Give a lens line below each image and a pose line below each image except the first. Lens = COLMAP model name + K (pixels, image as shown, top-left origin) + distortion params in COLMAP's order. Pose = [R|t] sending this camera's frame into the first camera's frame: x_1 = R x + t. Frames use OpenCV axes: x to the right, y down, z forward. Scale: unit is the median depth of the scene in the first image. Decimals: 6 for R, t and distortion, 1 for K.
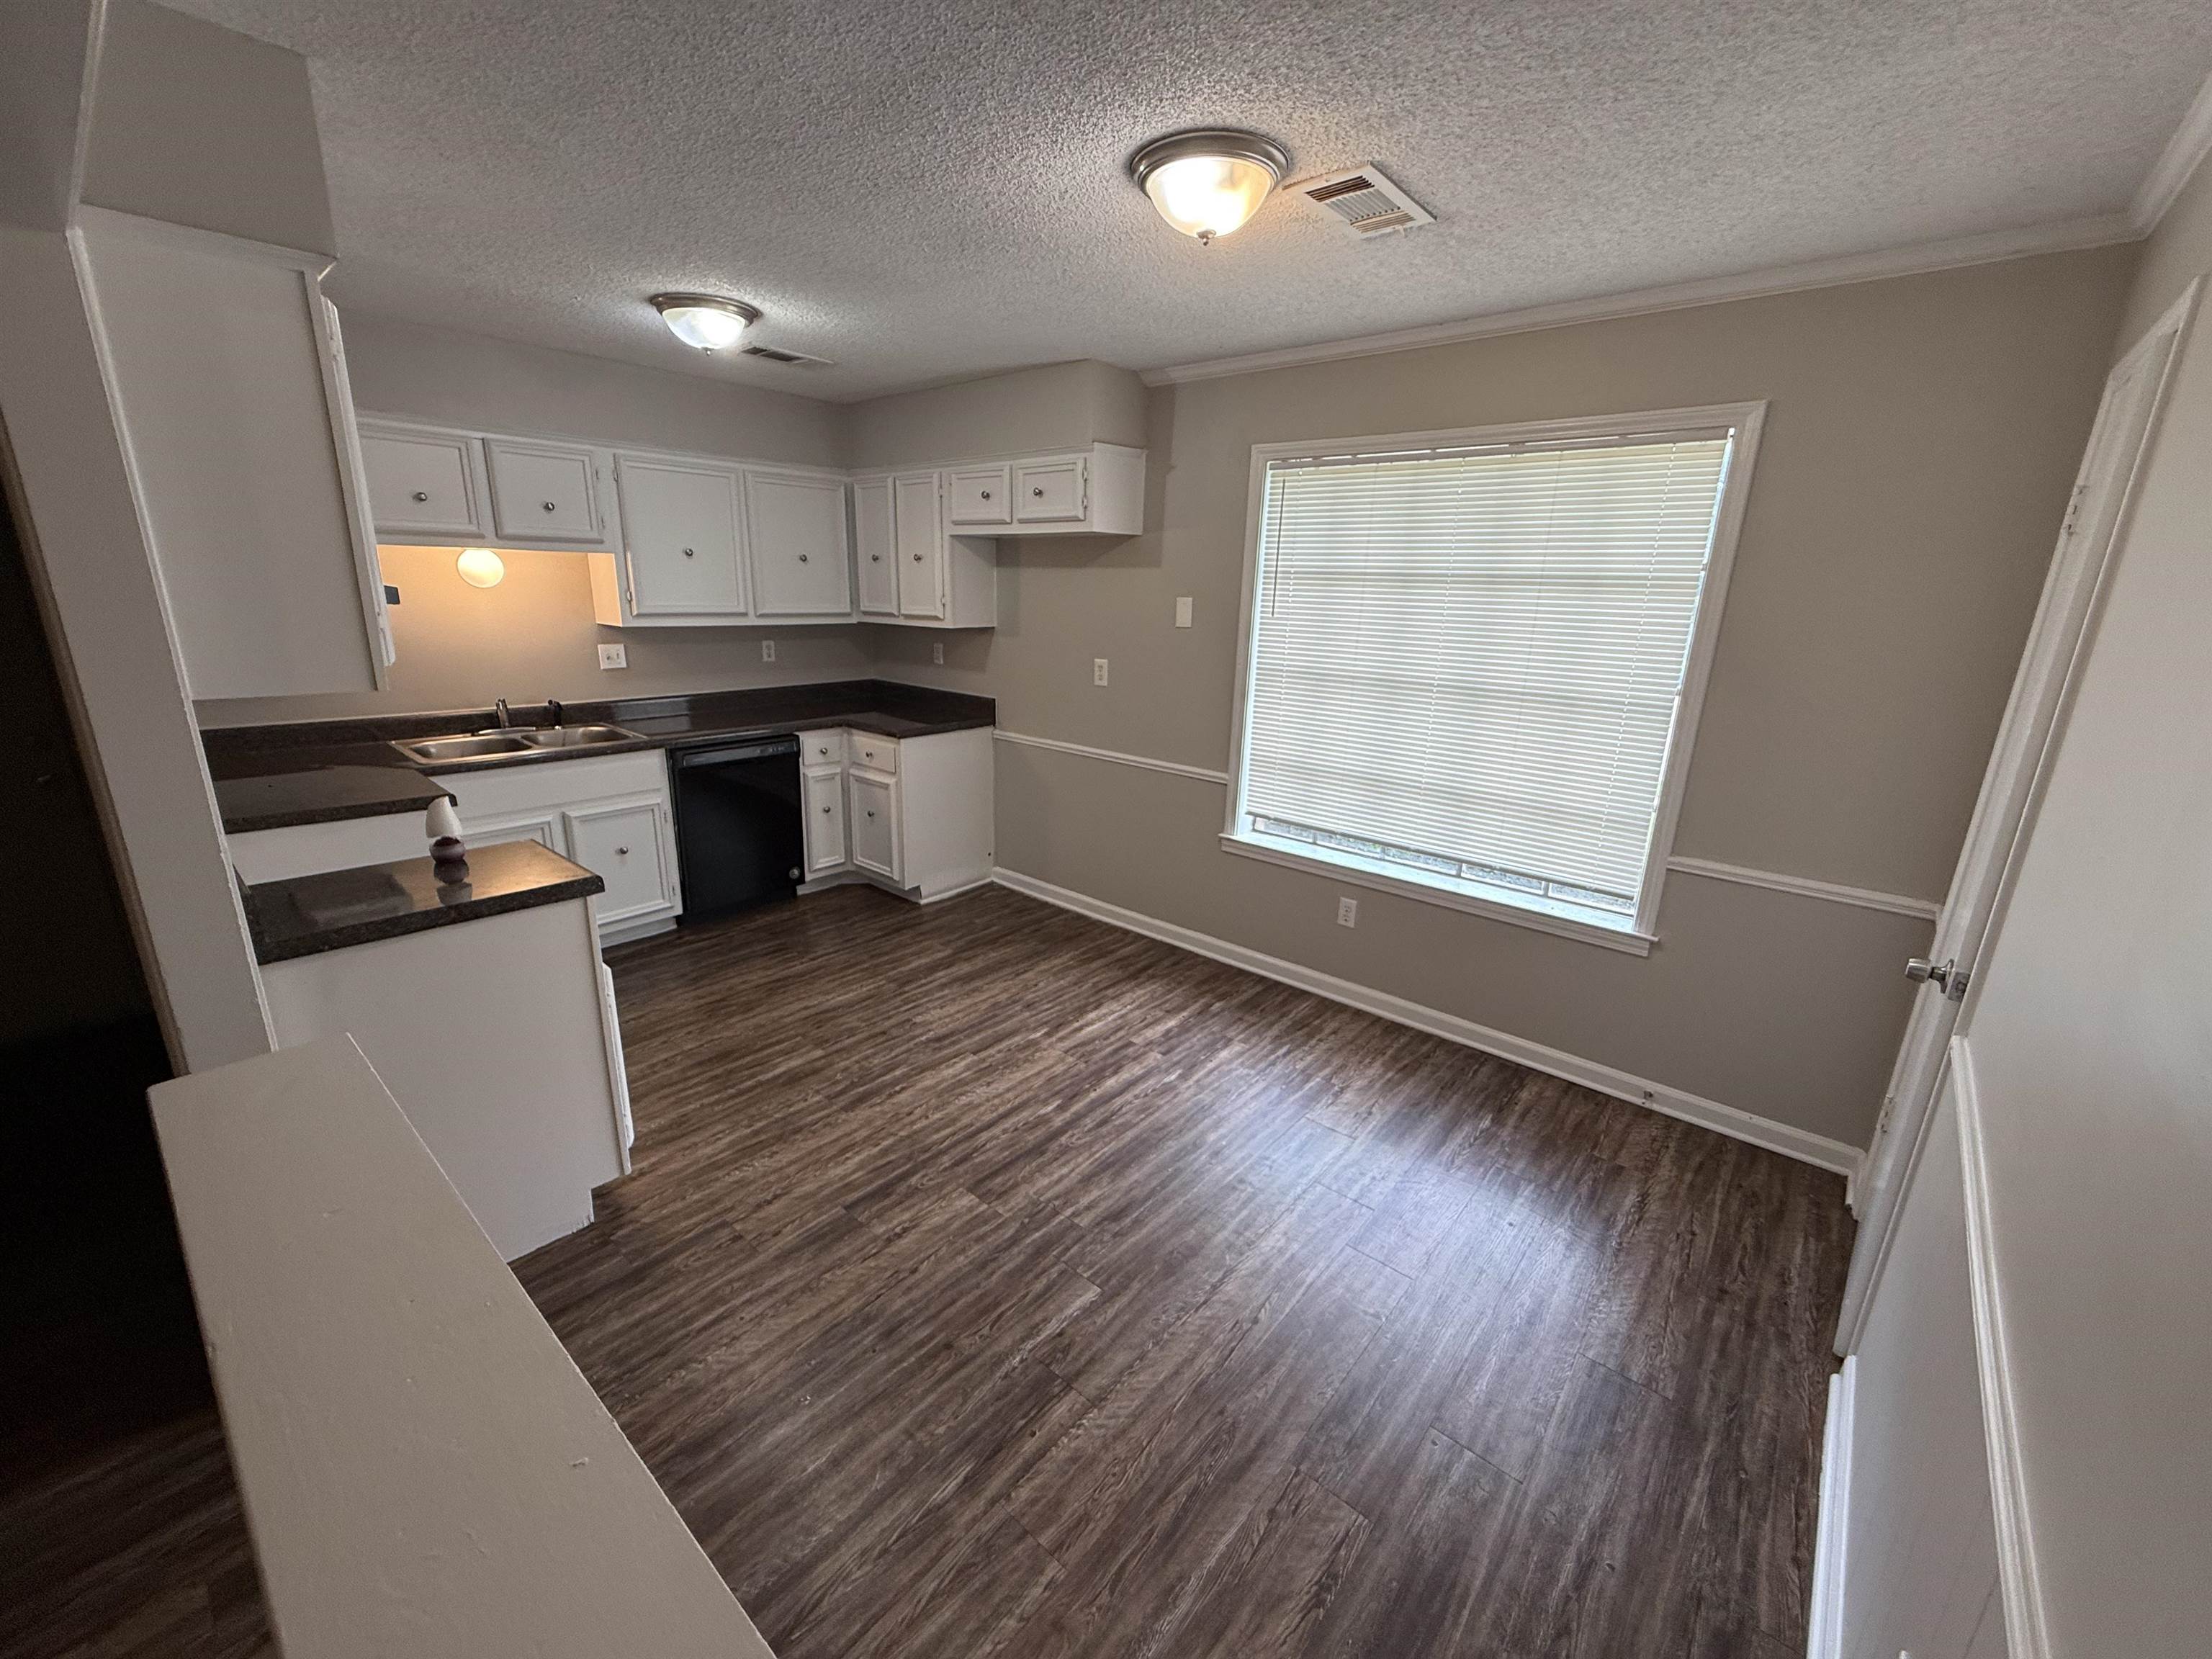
lens RADIAL K [[884.5, 0, 1106.0], [0, 884.5, 835.8], [0, 0, 1]] dist [-0.001730, 0.000265]
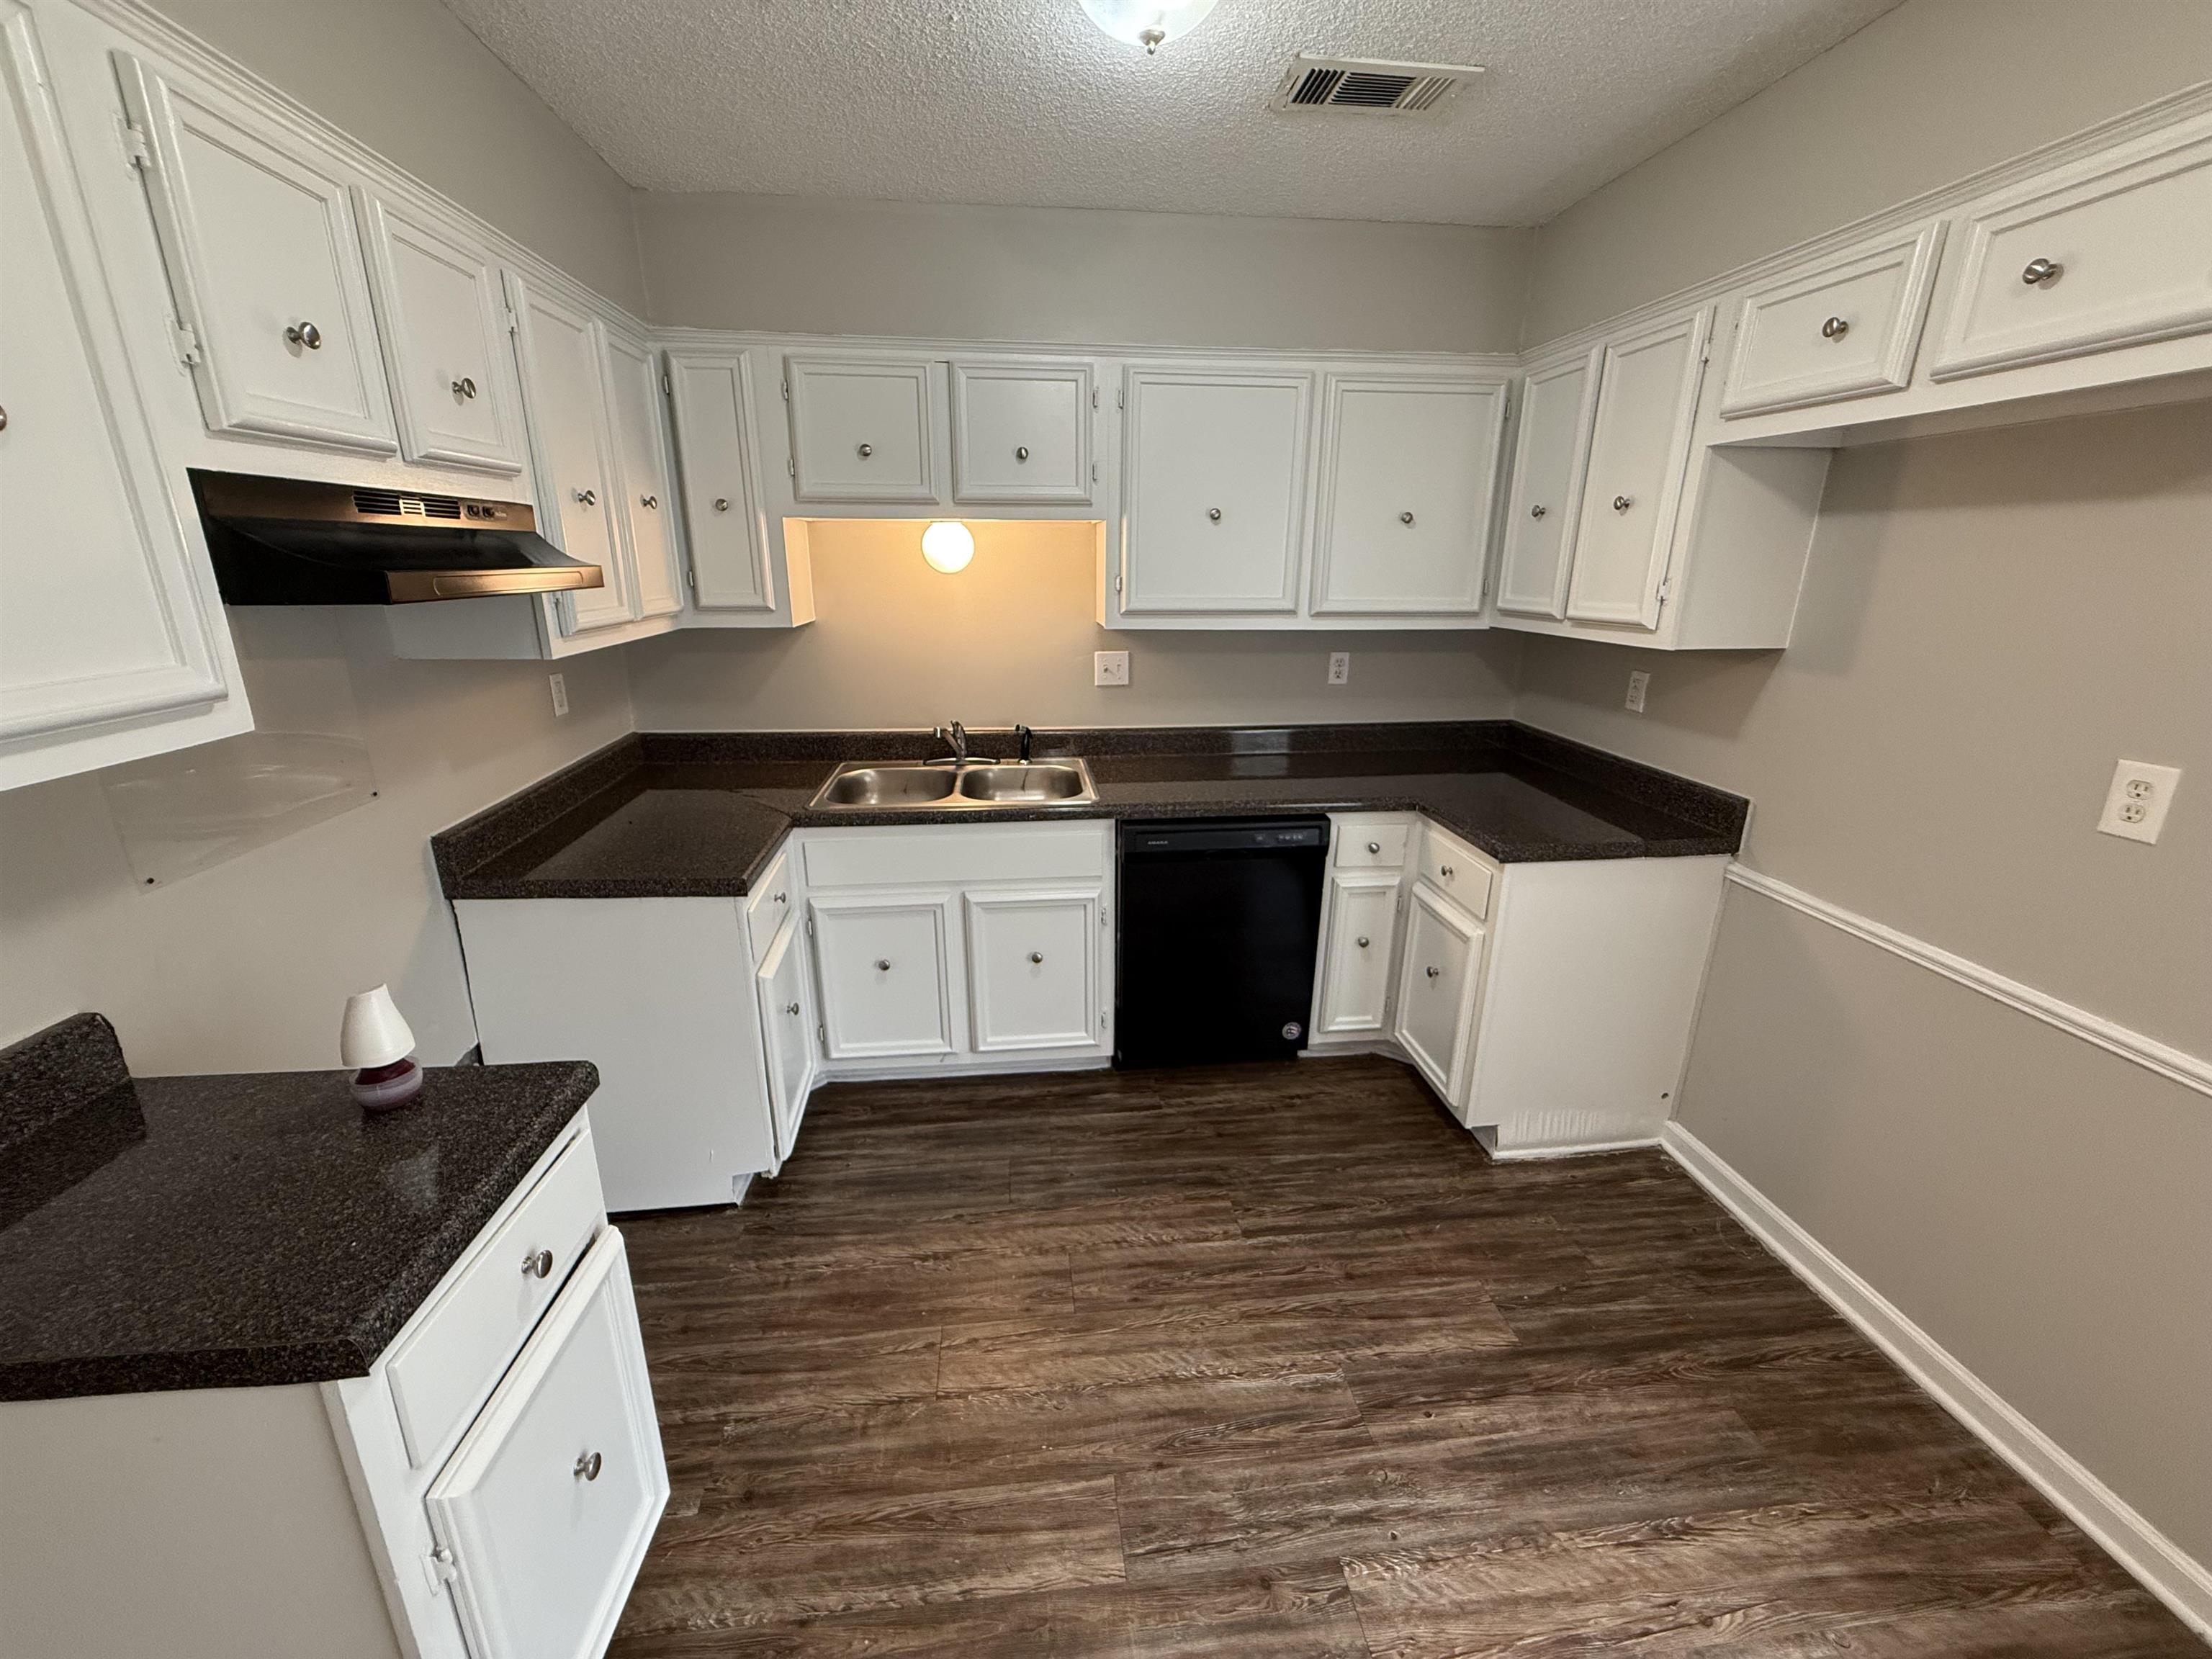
lens RADIAL K [[884.5, 0, 1097.8], [0, 884.5, 824.1], [0, 0, 1]] dist [-0.001730, 0.000265]
pose [[0.725411, 0.177297, -0.665090, -0.066290], [-0.176007, 0.981912, 0.069783, -0.122443], [0.665432, 0.066439, 0.743495, 0.451552]]
